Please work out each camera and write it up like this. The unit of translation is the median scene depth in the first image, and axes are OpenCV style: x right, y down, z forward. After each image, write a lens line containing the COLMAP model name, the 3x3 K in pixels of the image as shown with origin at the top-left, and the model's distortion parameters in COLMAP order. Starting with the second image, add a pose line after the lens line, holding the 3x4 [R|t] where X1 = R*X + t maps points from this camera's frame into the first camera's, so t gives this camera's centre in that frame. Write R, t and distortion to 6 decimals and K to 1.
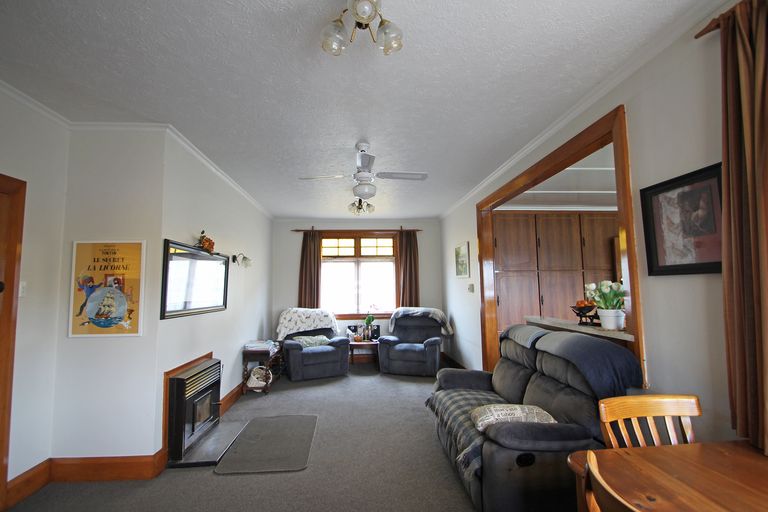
lens RADIAL K [[362.9, 0, 384.0], [0, 362.9, 256.0], [0, 0, 1]] dist [-0.000064, -0.000268]
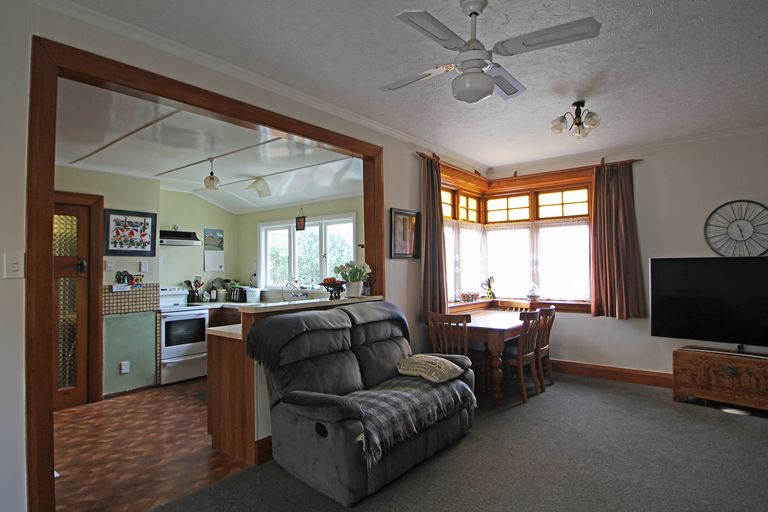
lens RADIAL K [[432.0, 0, 384.0], [0, 432.0, 256.0], [0, 0, 1]] dist [-0.017921, -0.000512]
pose [[-0.737951, 0.038972, 0.673728, -0.227831], [-0.036383, 0.994582, -0.097383, 0.090286], [-0.673872, -0.096376, -0.732535, 0.942008]]
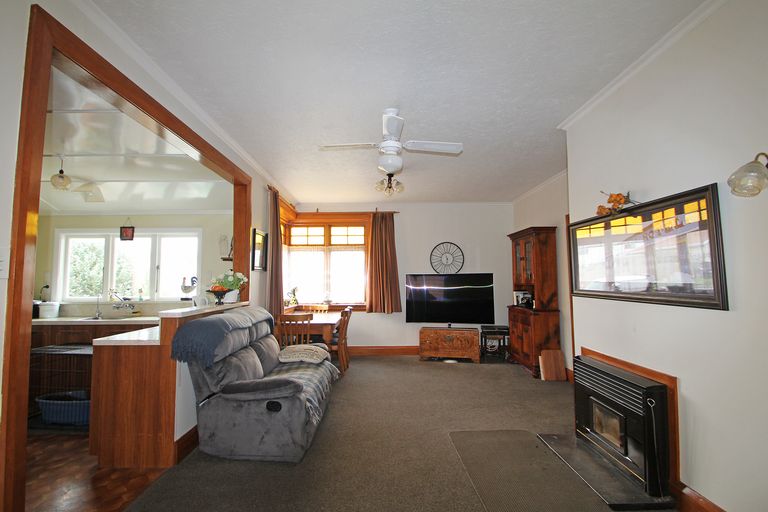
lens RADIAL K [[362.9, 0, 384.0], [0, 362.9, 256.0], [0, 0, 1]] dist [-0.000064, -0.000268]
pose [[-0.997910, 0.025428, 0.059414, -0.049194], [0.016046, 0.988041, -0.153352, 0.111506], [-0.062603, -0.152078, -0.986384, 1.114531]]
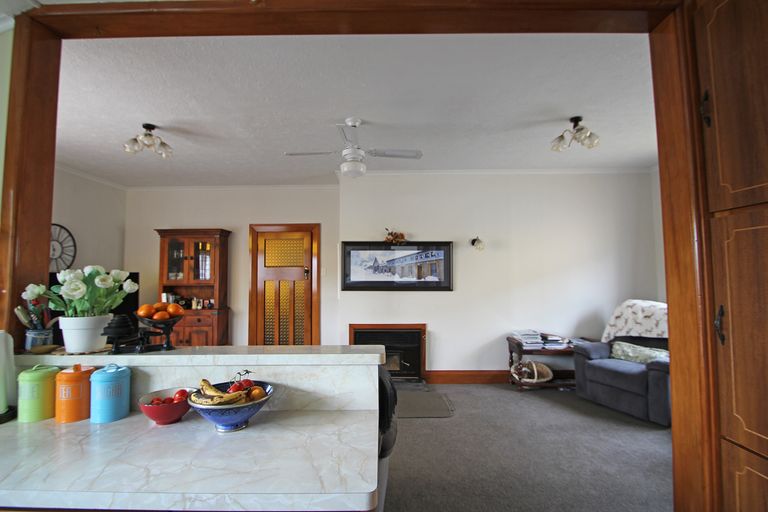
lens RADIAL K [[362.9, 0, 384.0], [0, 362.9, 256.0], [0, 0, 1]] dist [-0.000064, -0.000268]
pose [[-0.090351, -0.034678, -0.995306, 0.521602], [0.093598, 0.994674, -0.043153, 0.055547], [0.991502, -0.097058, -0.086624, 0.692894]]
